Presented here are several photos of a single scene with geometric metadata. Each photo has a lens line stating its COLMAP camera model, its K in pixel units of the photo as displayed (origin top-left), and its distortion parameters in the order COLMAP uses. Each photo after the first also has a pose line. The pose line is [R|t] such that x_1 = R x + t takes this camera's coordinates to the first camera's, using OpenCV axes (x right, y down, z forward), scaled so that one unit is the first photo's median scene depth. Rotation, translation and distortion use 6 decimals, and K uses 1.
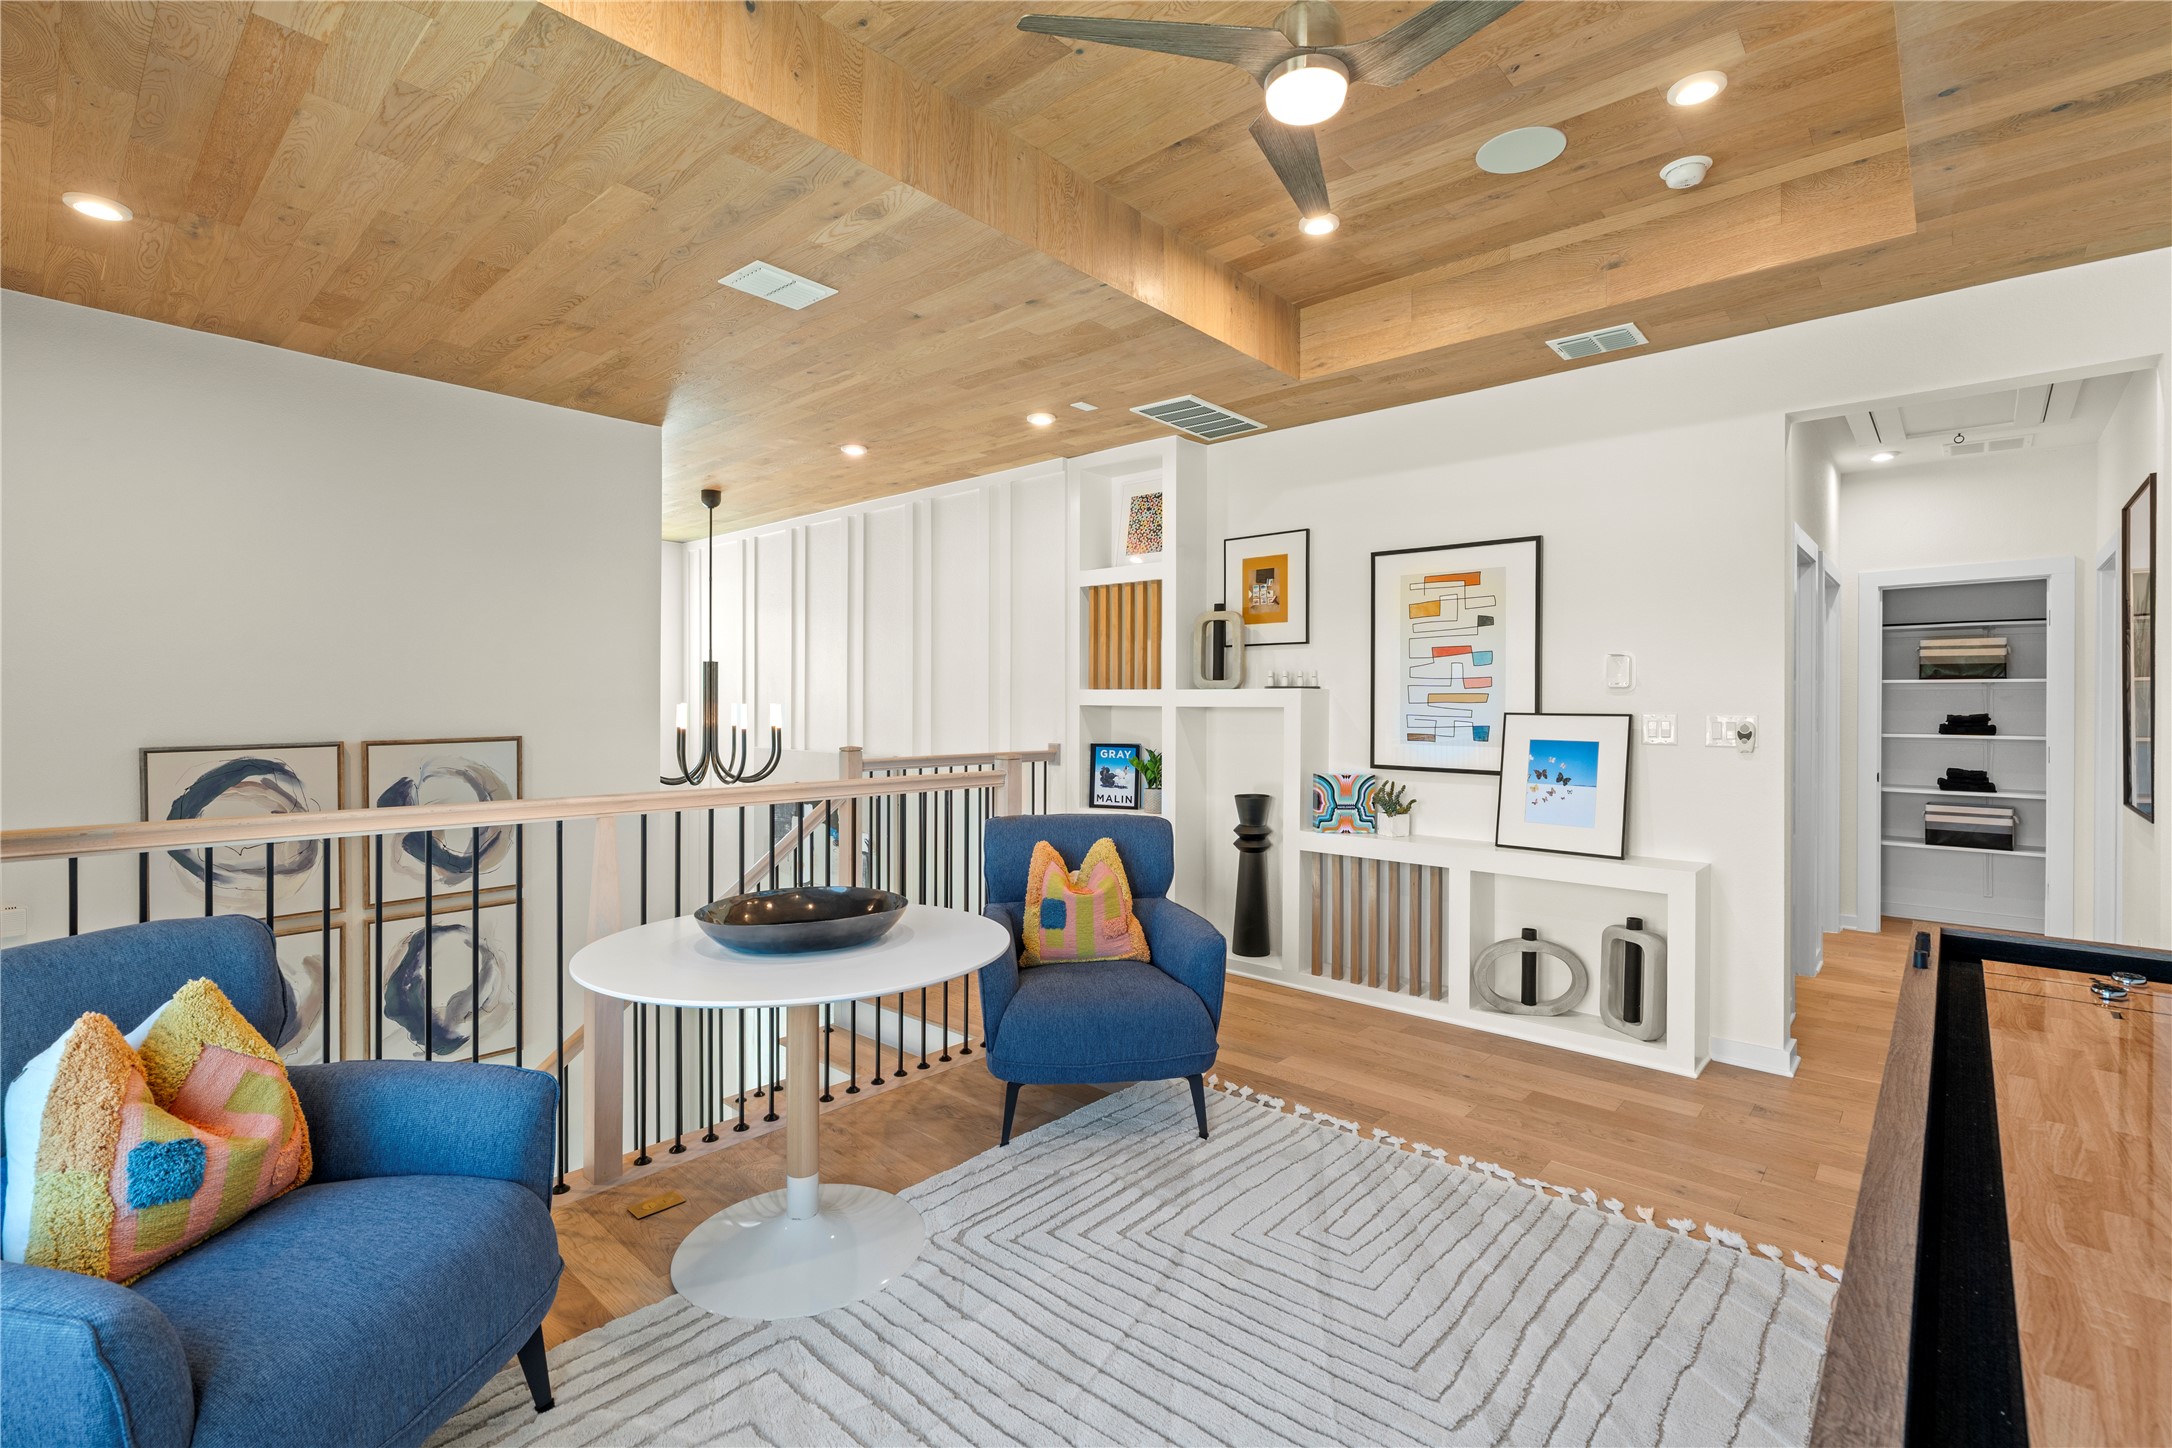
lens RADIAL K [[978.7, 0, 1088.4], [0, 978.7, 713.3], [0, 0, 1]] dist [0.002825, 0.000300]
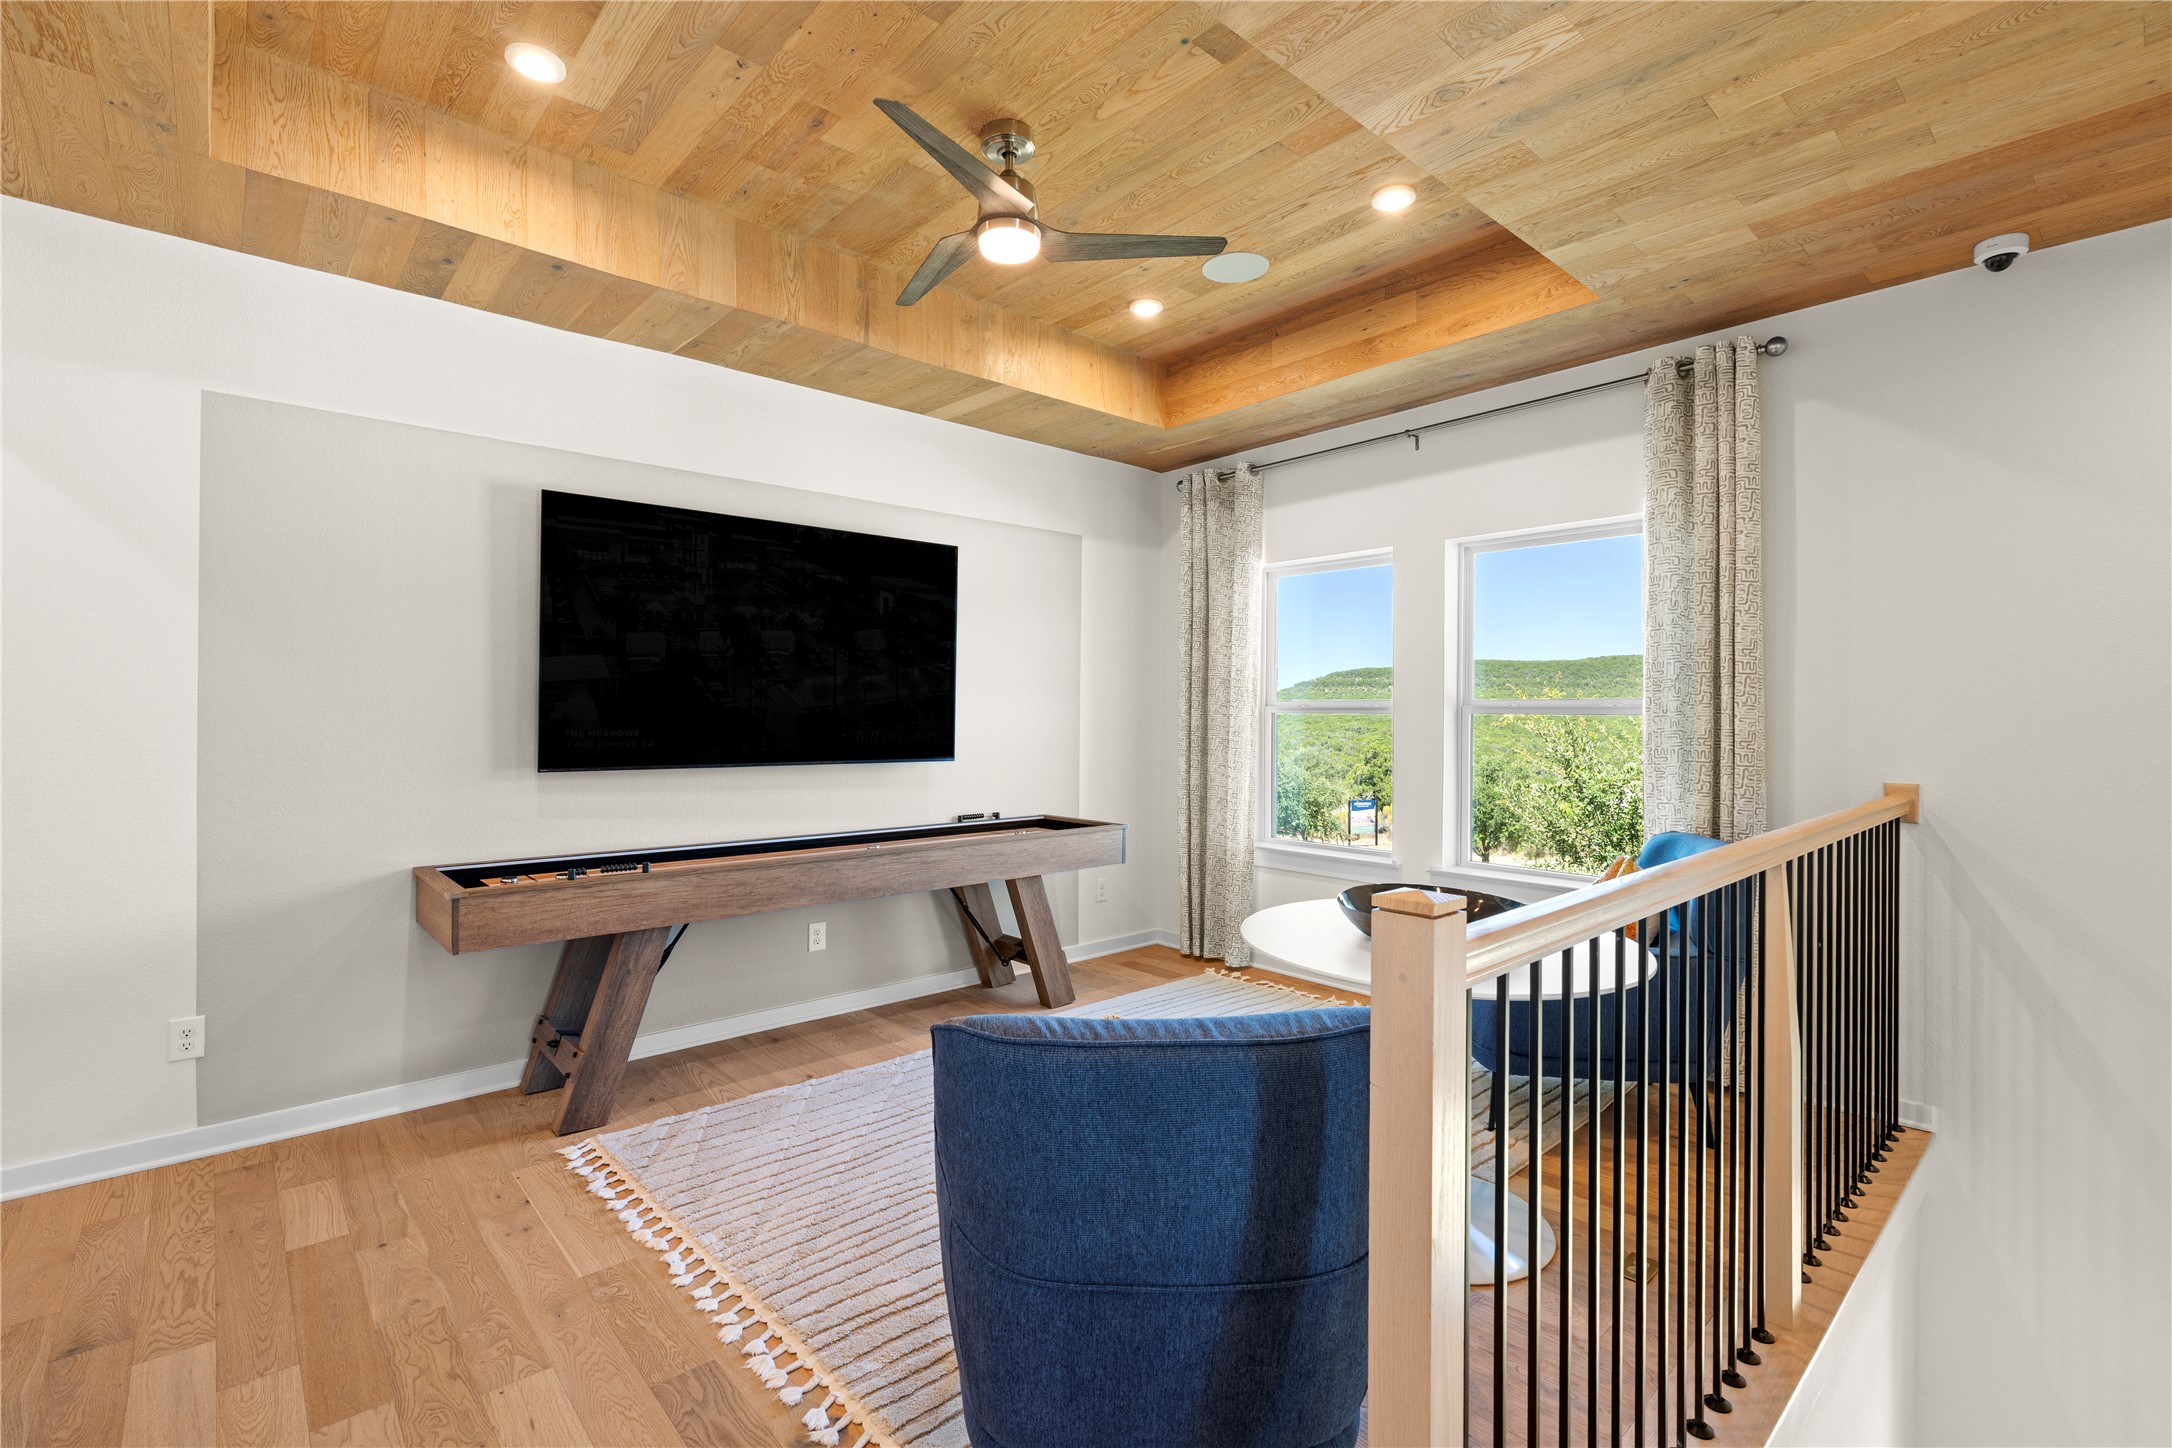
lens RADIAL K [[978.7, 0, 1082.6], [0, 978.7, 716.3], [0, 0, 1]] dist [0.002825, 0.000300]
pose [[-0.993970, -0.010336, 0.109160, -0.018689], [-0.008804, 0.999856, 0.014509, -0.016651], [-0.109294, 0.013461, -0.993918, 1.742489]]
